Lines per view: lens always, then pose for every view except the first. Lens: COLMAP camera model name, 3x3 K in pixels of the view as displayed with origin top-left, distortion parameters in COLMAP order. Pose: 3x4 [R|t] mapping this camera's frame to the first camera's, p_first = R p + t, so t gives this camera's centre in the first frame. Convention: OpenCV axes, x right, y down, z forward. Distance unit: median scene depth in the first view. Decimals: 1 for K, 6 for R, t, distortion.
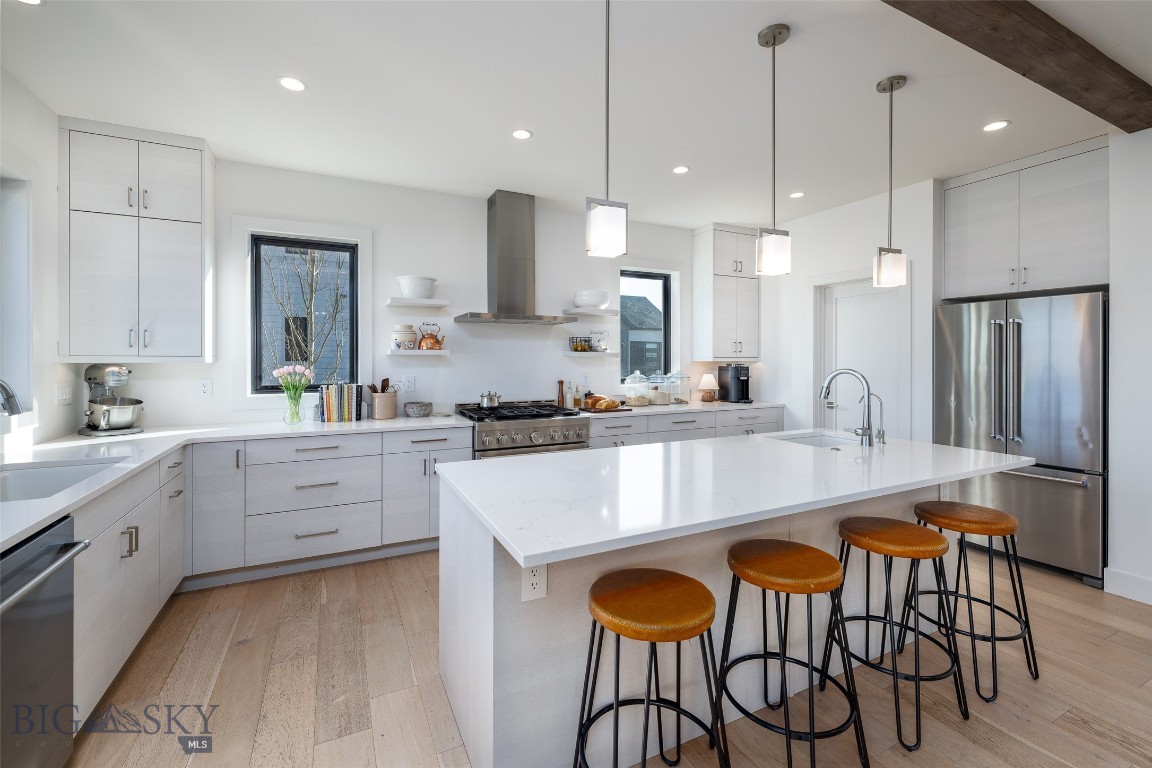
lens RADIAL K [[486.5, 0, 573.7], [0, 486.5, 358.2], [0, 0, 1]] dist [0.004687, 0.001415]
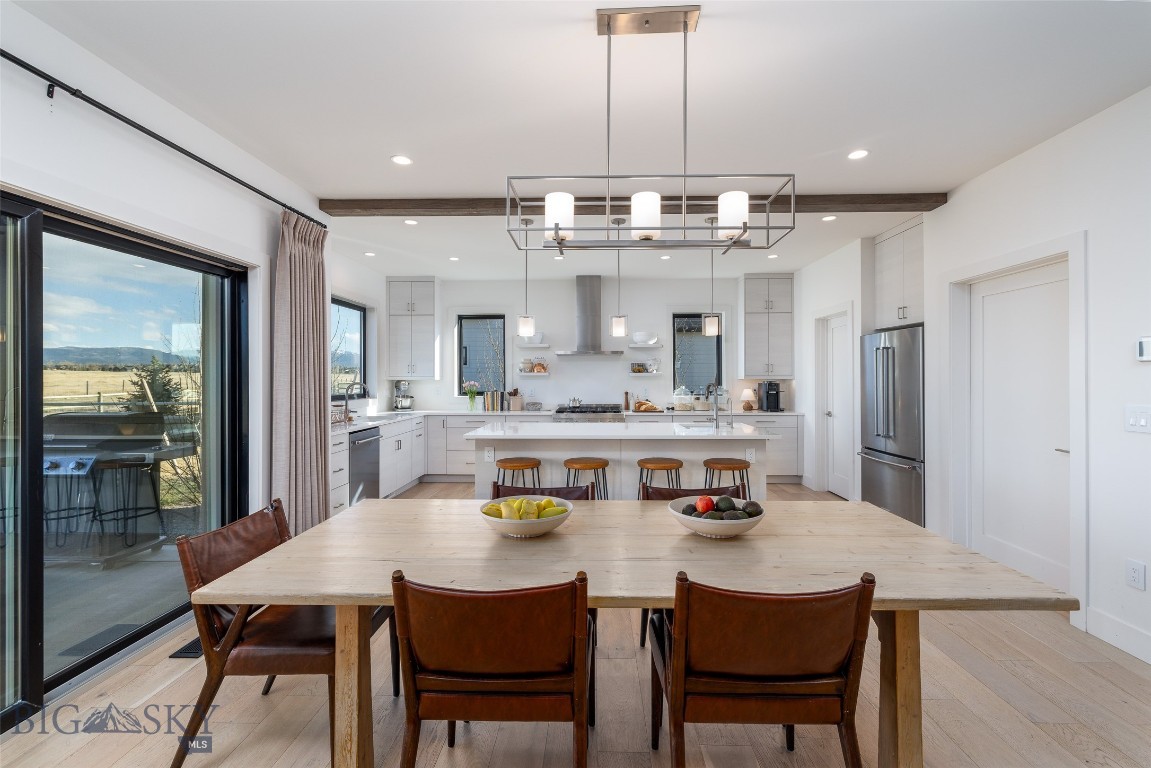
lens RADIAL K [[495.1, 0, 584.2], [0, 495.1, 375.8], [0, 0, 1]] dist [-0.002806, 0.001171]
pose [[0.883099, -0.003897, -0.469171, 0.697830], [0.003355, 0.999992, -0.001990, -0.001430], [0.469176, 0.000183, 0.883105, -0.508632]]
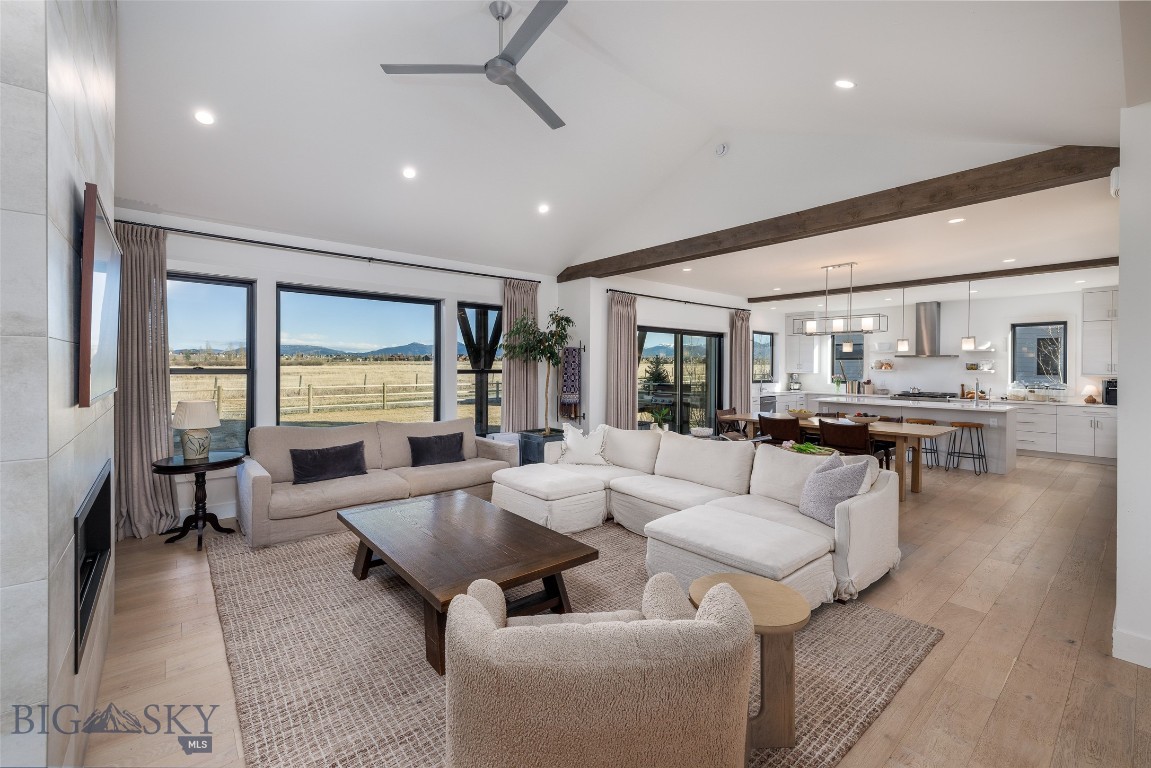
lens RADIAL K [[486.0, 0, 577.6], [0, 486.0, 369.0], [0, 0, 1]] dist [0.004687, 0.001415]
pose [[0.244196, 0.004371, -0.969716, 1.874723], [-0.004314, 0.999985, 0.003421, -0.021172], [0.969716, 0.003348, 0.244211, -1.275183]]
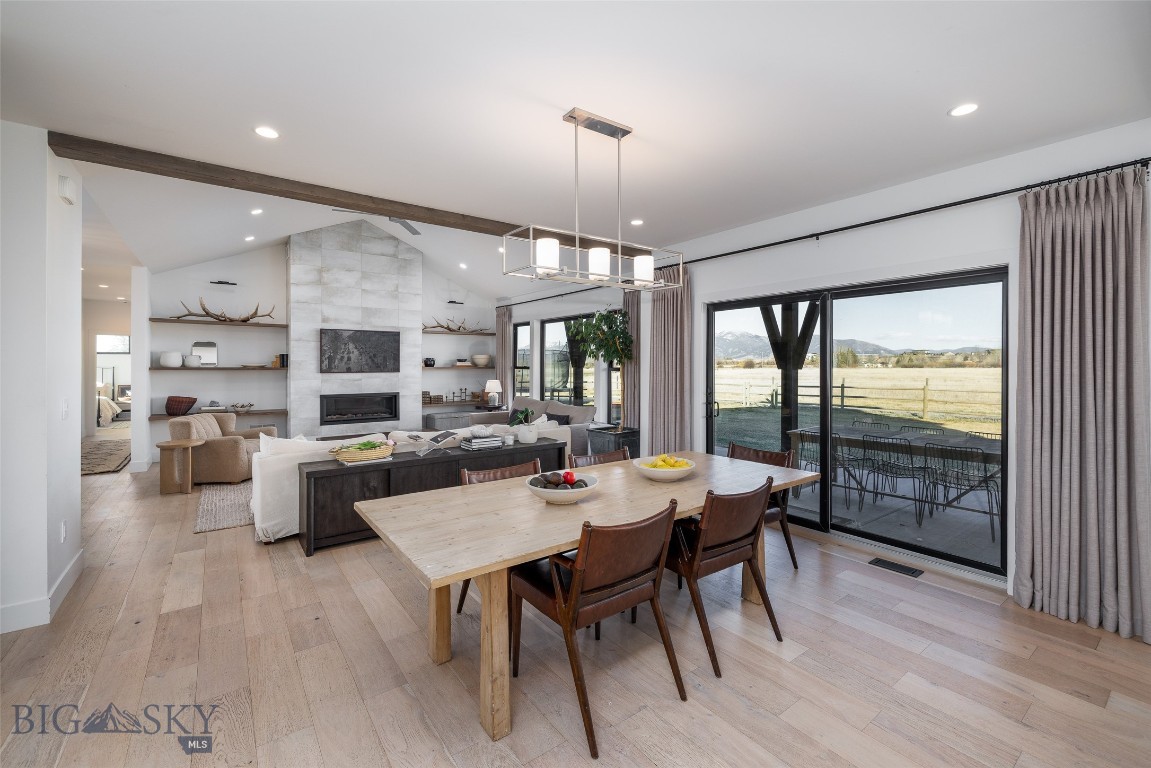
lens RADIAL K [[486.0, 0, 572.4], [0, 486.0, 362.4], [0, 0, 1]] dist [0.004687, 0.001415]
pose [[-0.984638, -0.001307, -0.174601, 0.675841], [-0.000216, 0.999980, -0.006268, -0.017740], [0.174605, -0.006134, -0.984619, 0.651334]]
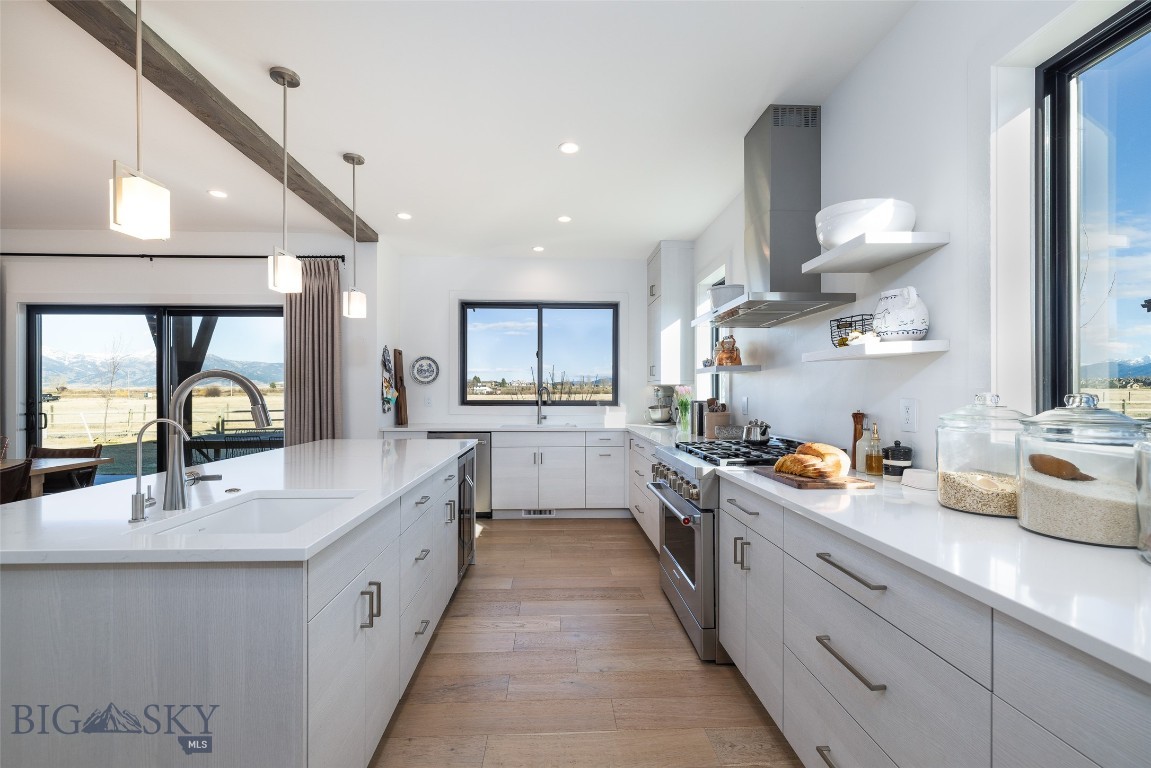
lens RADIAL K [[495.1, 0, 573.7], [0, 495.1, 391.2], [0, 0, 1]] dist [-0.002806, 0.001171]
pose [[-0.404109, -0.005756, -0.914693, 0.652084], [-0.001274, 0.999983, -0.005730, 0.033325], [0.914710, -0.001150, -0.404109, 1.131113]]
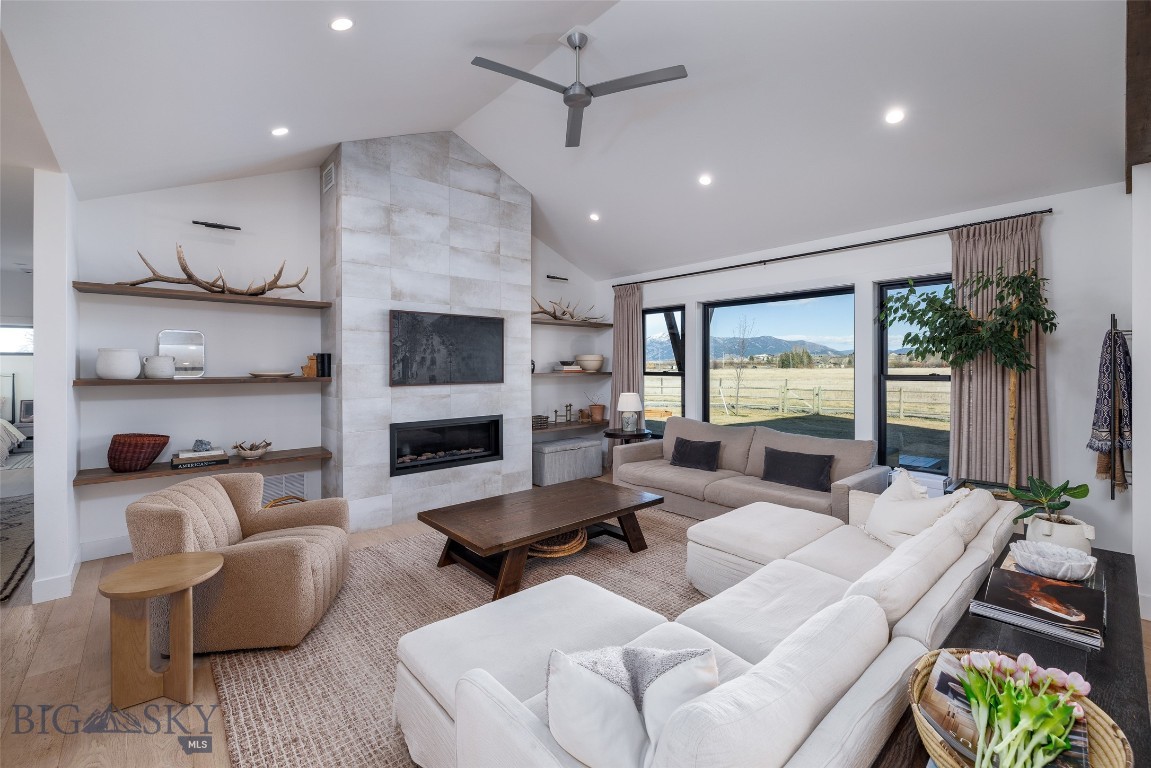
lens RADIAL K [[486.0, 0, 566.1], [0, 486.0, 365.9], [0, 0, 1]] dist [0.004687, 0.001415]
pose [[-0.967558, 0.001310, -0.252644, 1.253860], [0.001386, 0.999999, -0.000123, -0.035113], [0.252644, -0.000469, -0.967559, -0.302774]]
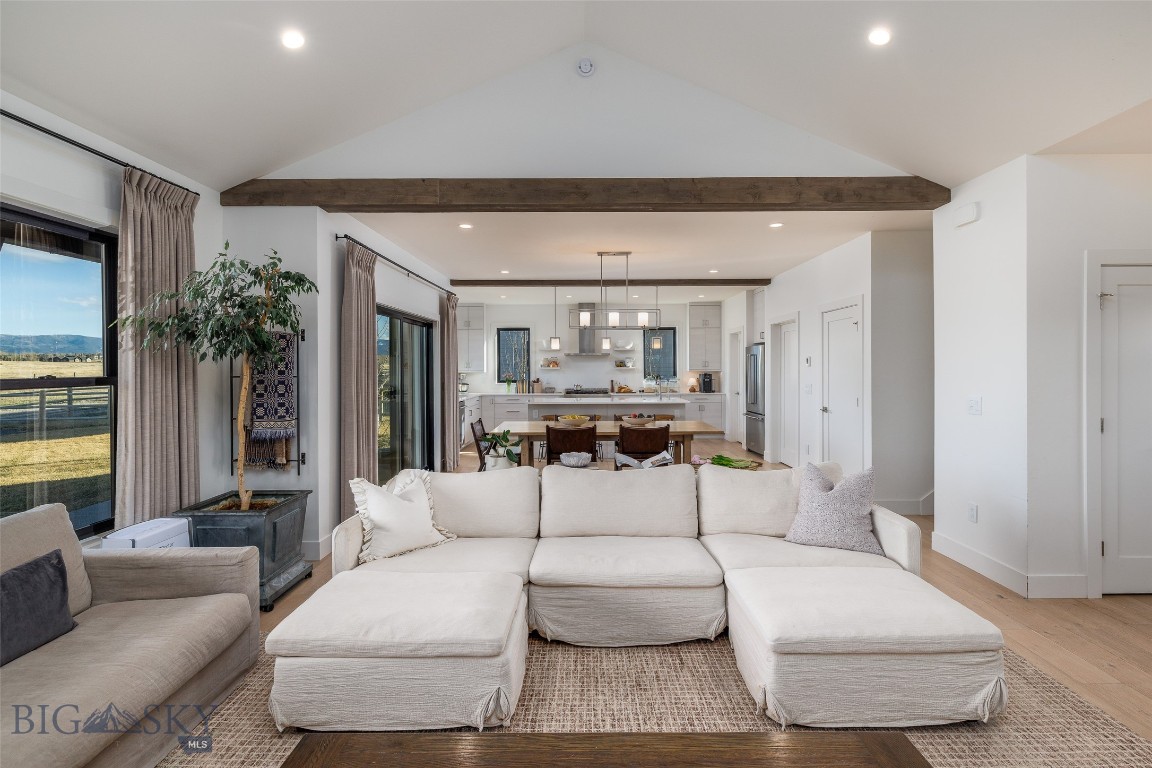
lens RADIAL K [[533.6, 0, 588.5], [0, 533.6, 370.4], [0, 0, 1]] dist [0.000692, -0.000710]
pose [[0.898090, -0.001660, -0.439808, 1.156079], [0.006184, 0.999942, 0.008855, -0.025204], [0.439768, -0.010673, 0.898048, -1.521999]]
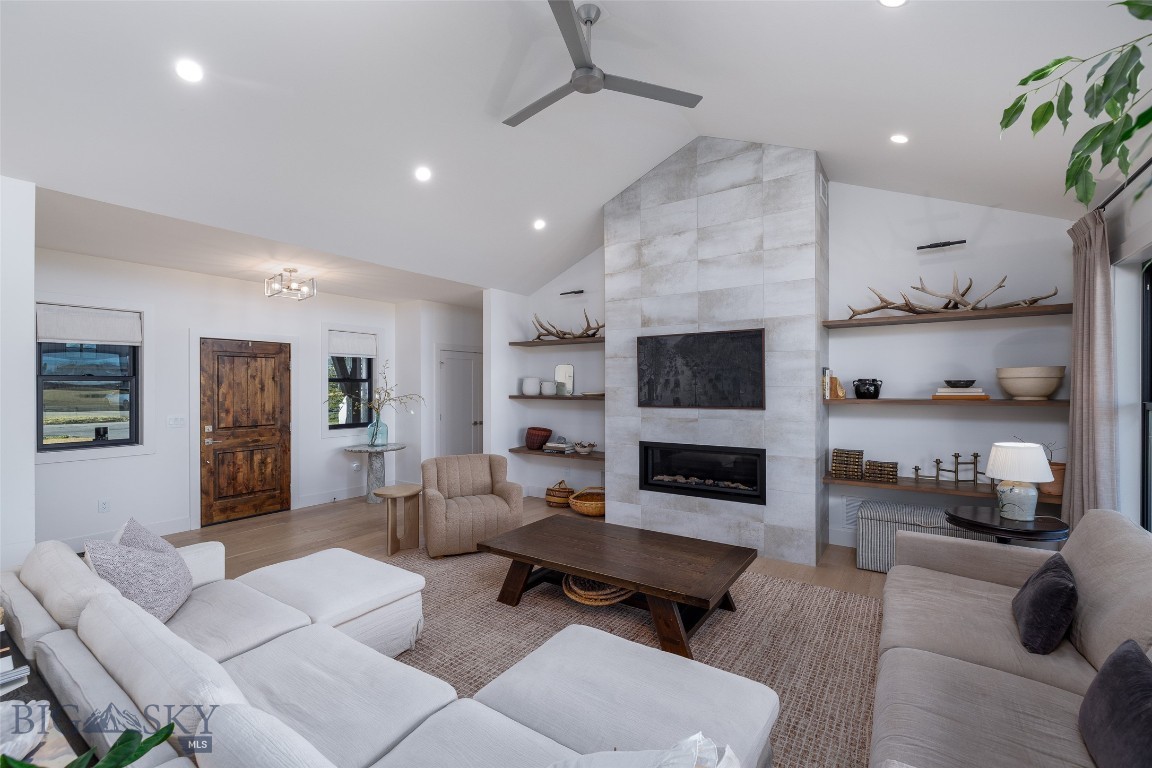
lens RADIAL K [[486.5, 0, 582.9], [0, 486.5, 385.6], [0, 0, 1]] dist [0.004687, 0.001415]
pose [[-0.505956, 0.001661, 0.862558, 0.308171], [0.003010, 0.999995, -0.000160, -0.042895], [-0.862554, 0.002515, -0.505959, -0.780546]]
